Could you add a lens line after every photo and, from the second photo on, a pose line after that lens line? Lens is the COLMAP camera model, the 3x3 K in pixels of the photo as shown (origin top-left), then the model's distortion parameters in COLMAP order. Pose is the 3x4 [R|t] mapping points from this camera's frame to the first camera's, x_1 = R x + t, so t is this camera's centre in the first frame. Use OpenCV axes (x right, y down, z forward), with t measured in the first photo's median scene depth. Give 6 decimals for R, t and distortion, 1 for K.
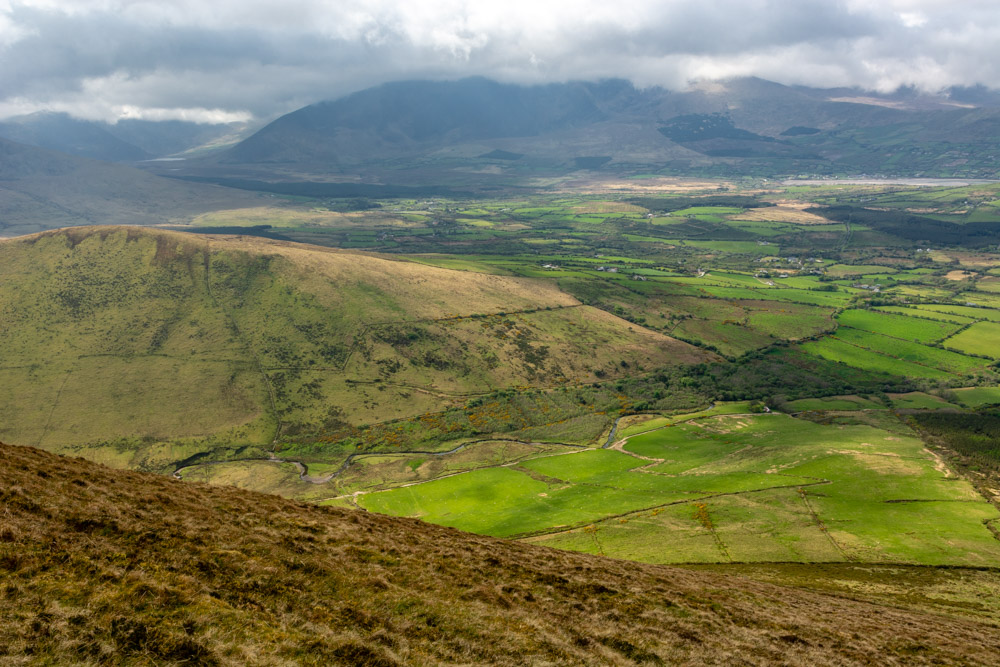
lens RADIAL K [[853.2, 0, 500.0], [0, 853.2, 333.5], [0, 0, 1]] dist [0.013684, 0.011409]
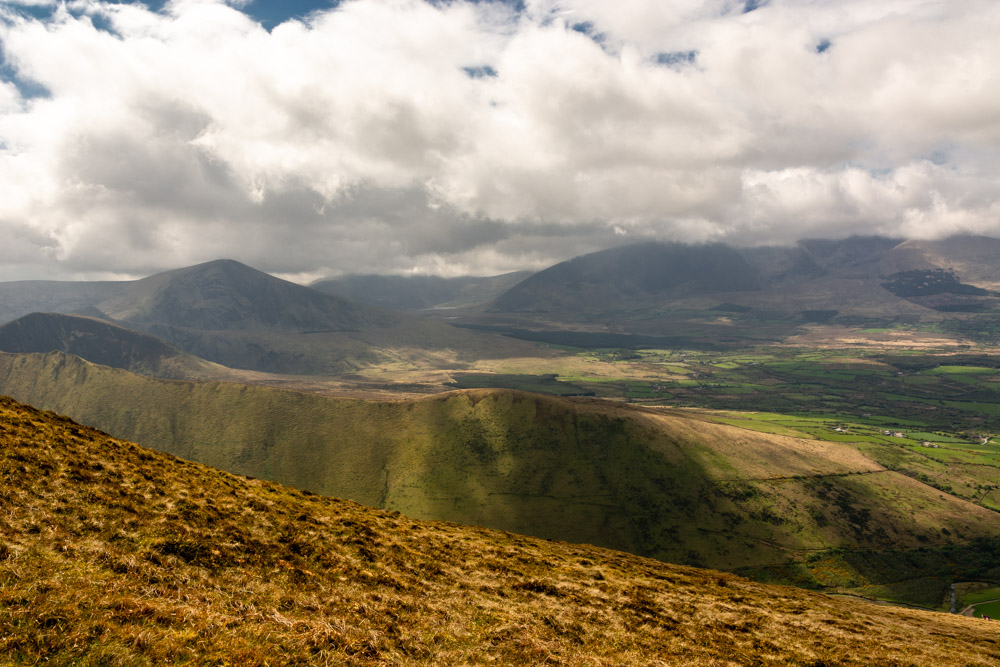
lens RADIAL K [[763.9, 0, 500.0], [0, 763.9, 333.5], [0, 0, 1]] dist [0.005442, -0.001640]
pose [[0.967766, 0.015105, -0.251397, -0.152357], [-0.054233, 0.987281, -0.149451, -0.034147], [0.245942, 0.158268, 0.956276, -0.126913]]
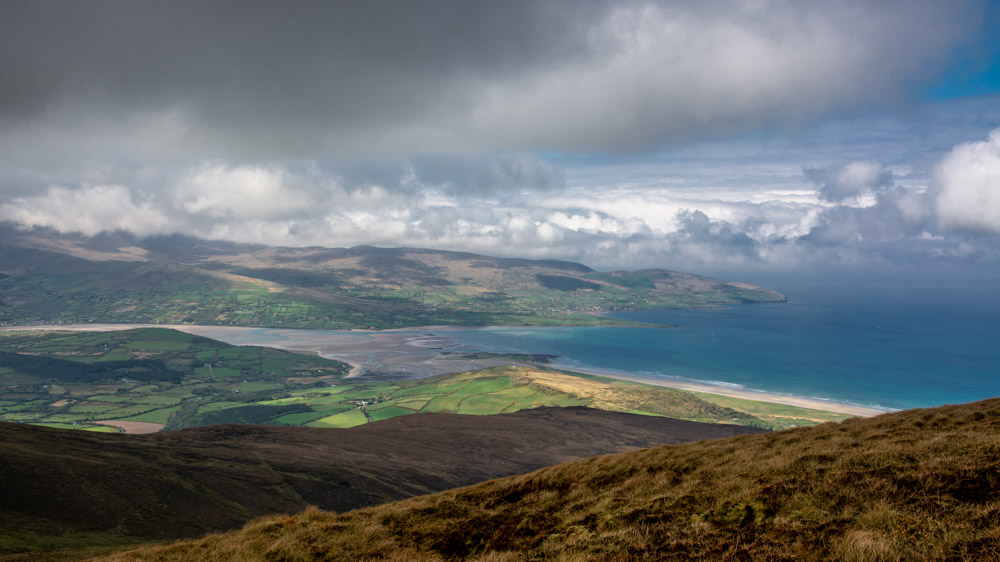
lens RADIAL K [[977.9, 0, 500.0], [0, 977.9, 281.0], [0, 0, 1]] dist [0.014424, 0.011973]
pose [[0.719884, 0.010574, 0.694014, -0.044738], [0.136694, 0.978142, -0.156692, 0.109744], [-0.680501, 0.207667, 0.702704, -0.792890]]
